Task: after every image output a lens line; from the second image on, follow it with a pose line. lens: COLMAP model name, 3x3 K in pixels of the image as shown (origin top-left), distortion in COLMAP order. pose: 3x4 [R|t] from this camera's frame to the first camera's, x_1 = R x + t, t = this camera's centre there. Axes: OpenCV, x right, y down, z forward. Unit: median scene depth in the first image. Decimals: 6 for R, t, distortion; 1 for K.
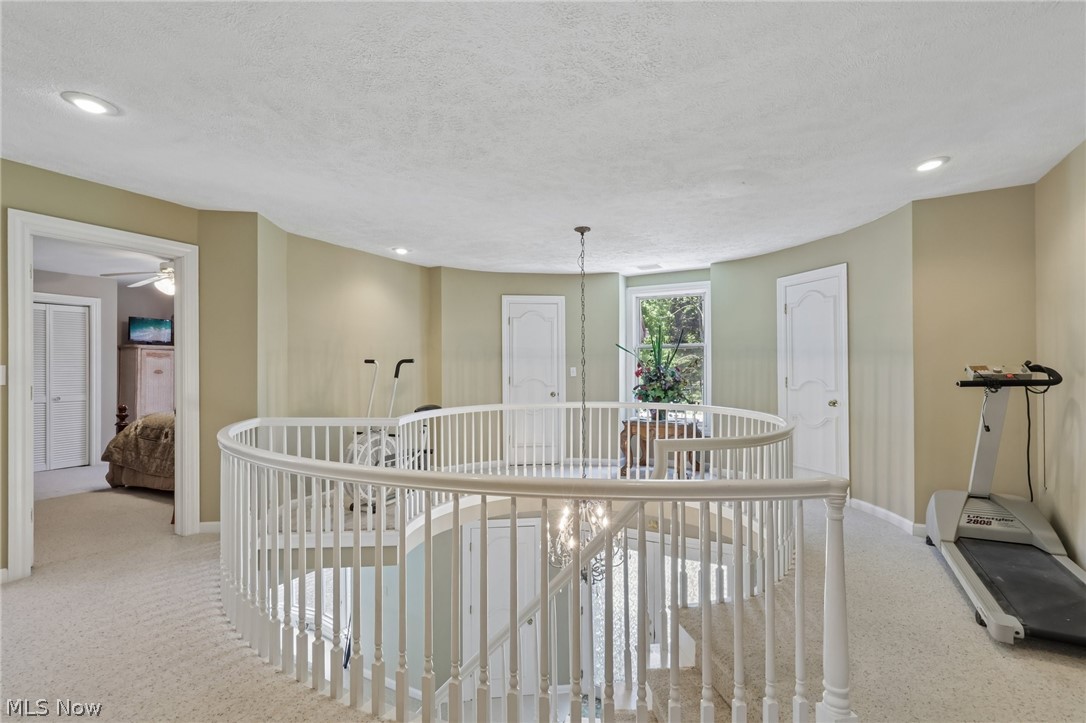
lens RADIAL K [[512.3, 0, 538.7], [0, 512.3, 371.6], [0, 0, 1]] dist [-0.002274, 0.003630]
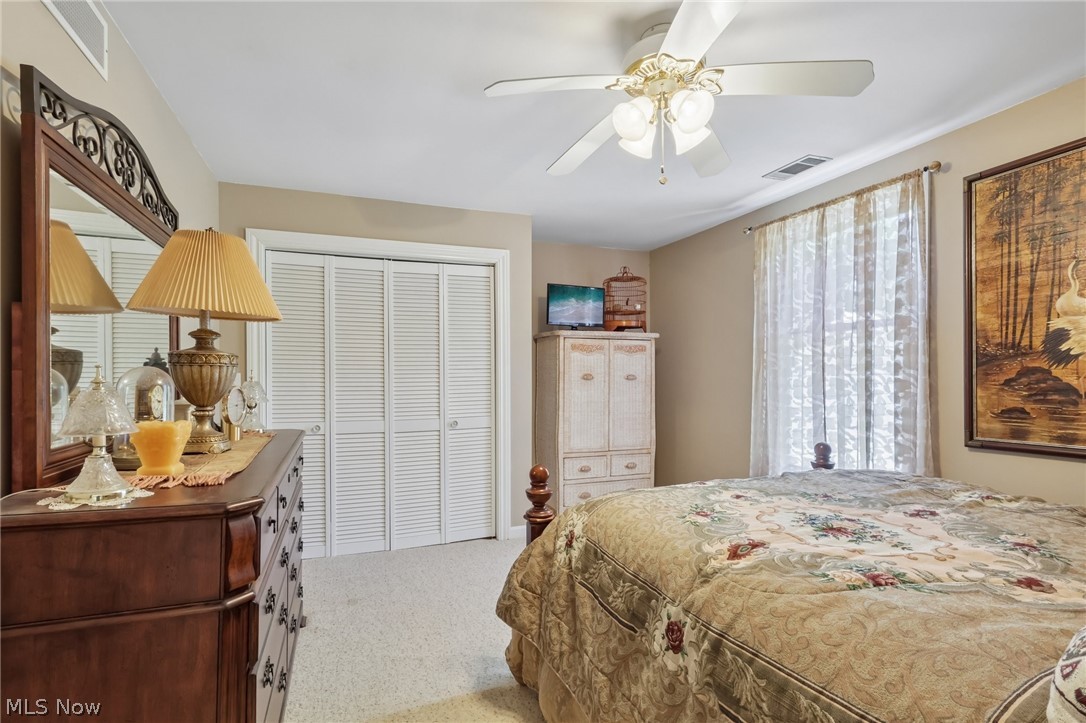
lens RADIAL K [[512.3, 0, 541.7], [0, 512.3, 370.9], [0, 0, 1]] dist [-0.002274, 0.003630]
pose [[0.778311, -0.007104, -0.627839, -0.490782], [0.004099, 0.999972, -0.006233, -0.003707], [0.627866, 0.002278, 0.778319, 0.605214]]
